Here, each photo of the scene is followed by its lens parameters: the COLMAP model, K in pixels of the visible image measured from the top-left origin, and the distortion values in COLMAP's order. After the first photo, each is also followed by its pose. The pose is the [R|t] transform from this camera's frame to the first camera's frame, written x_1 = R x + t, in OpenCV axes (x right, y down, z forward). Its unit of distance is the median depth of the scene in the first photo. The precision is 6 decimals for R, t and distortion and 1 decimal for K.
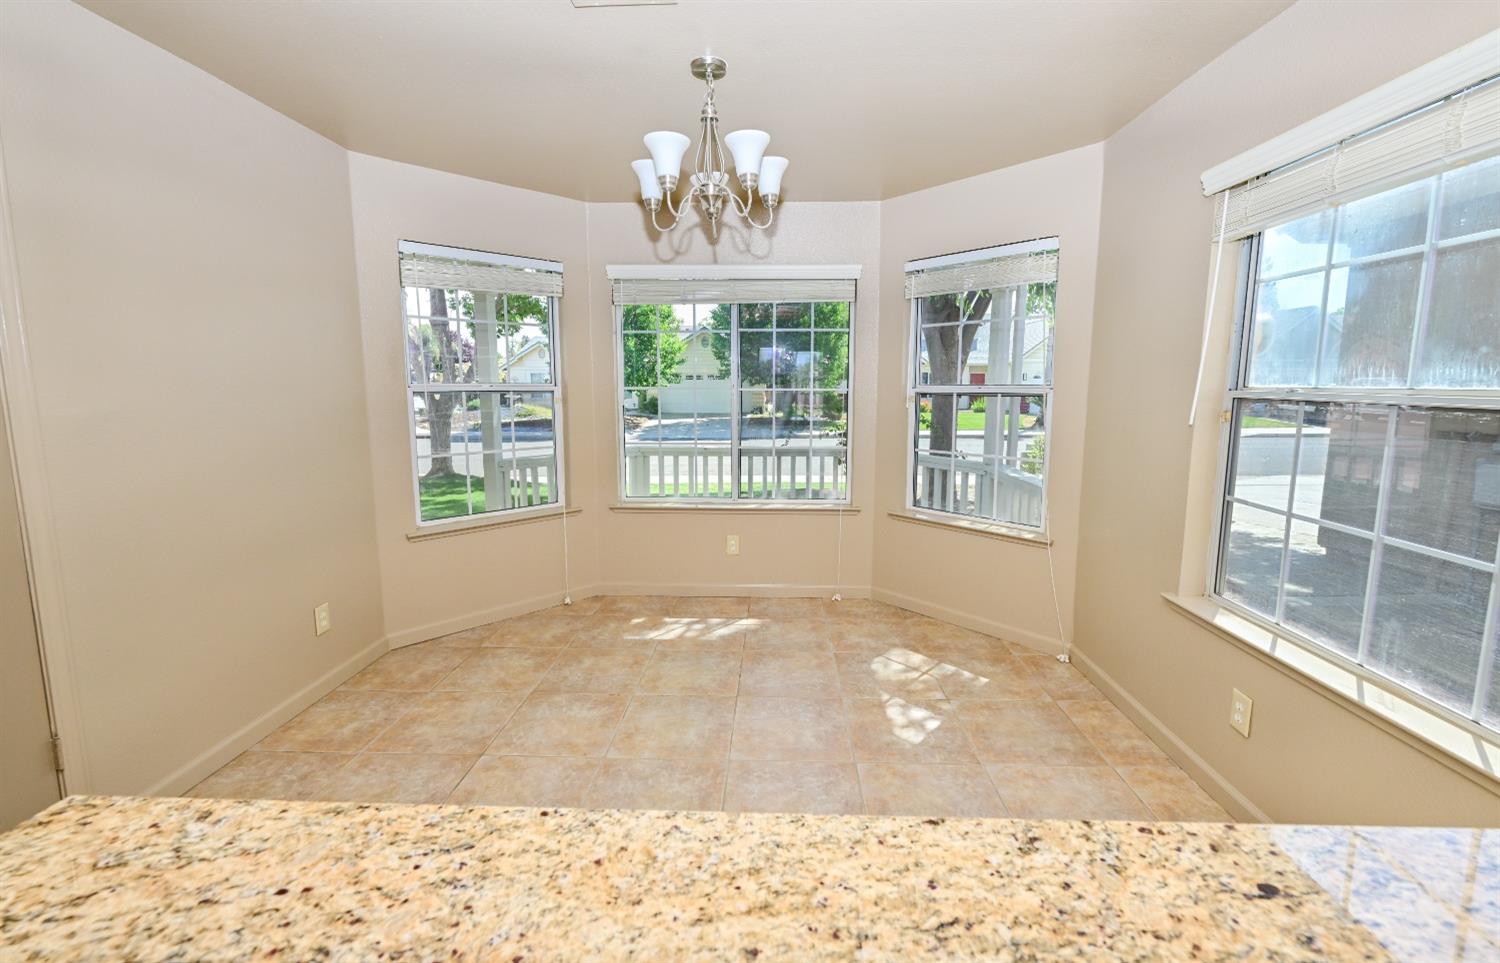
lens RADIAL K [[620.0, 0, 758.3], [0, 620.0, 466.0], [0, 0, 1]] dist [-0.004810, -0.000180]
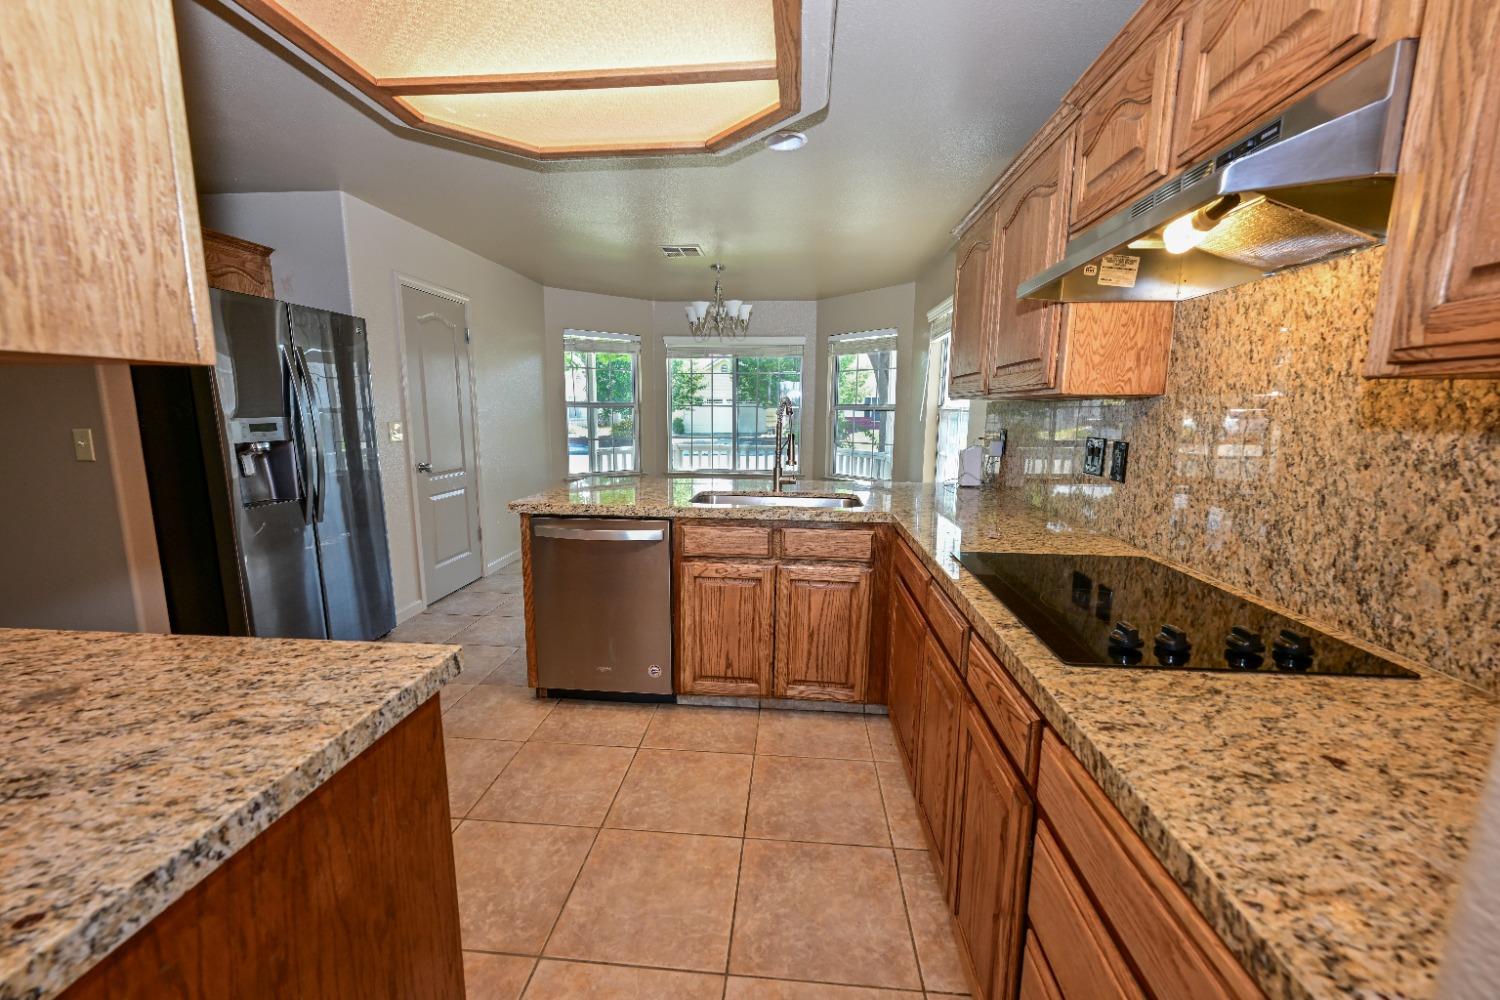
lens RADIAL K [[595.2, 0, 747.5], [0, 595.2, 511.5], [0, 0, 1]] dist [0.002439, 0.000024]
pose [[0.998718, 0.015105, -0.048317, 0.117774], [-0.013181, 0.999117, 0.039898, 0.150860], [0.048877, -0.039210, 0.998035, -1.007330]]
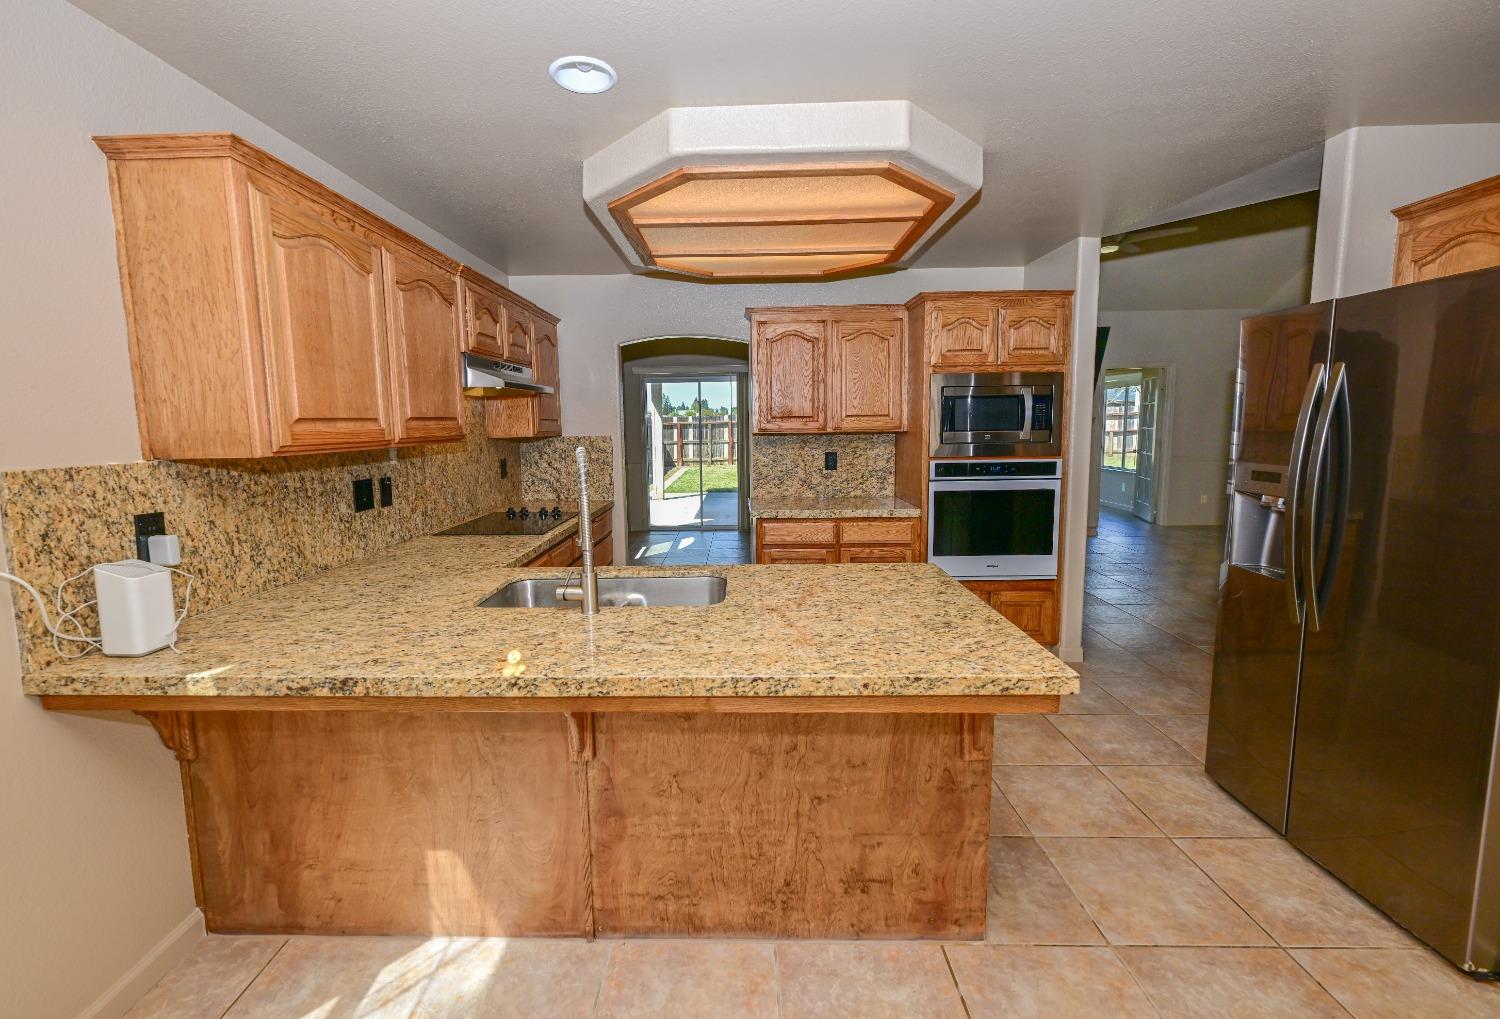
lens RADIAL K [[623.4, 0, 741.1], [0, 623.4, 495.8], [0, 0, 1]] dist [0.001450, 0.000281]
pose [[-0.999338, 0.018180, -0.031523, -0.014079], [0.009754, 0.968382, 0.249279, -0.118948], [0.035058, 0.248807, -0.967918, 0.681504]]
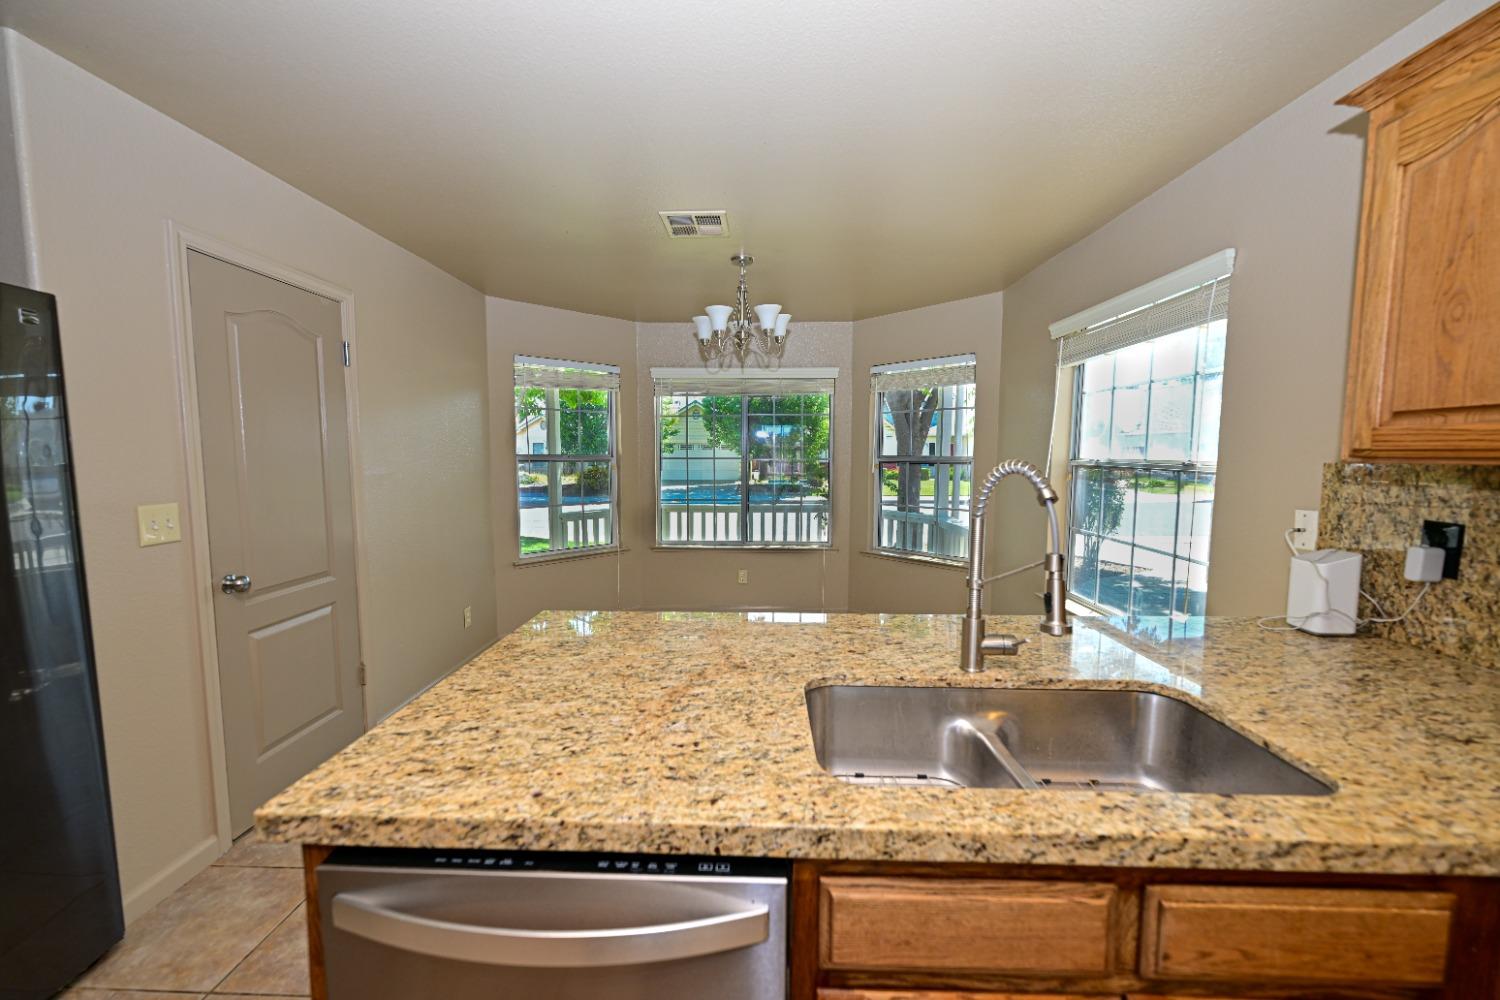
lens RADIAL K [[595.2, 0, 744.7], [0, 595.2, 508.1], [0, 0, 1]] dist [0.002439, 0.000024]
pose [[0.999996, 0.000076, 0.002946, -0.061466], [0.000039, 0.999238, -0.039036, 0.046363], [-0.002946, 0.039036, 0.999233, -0.406253]]
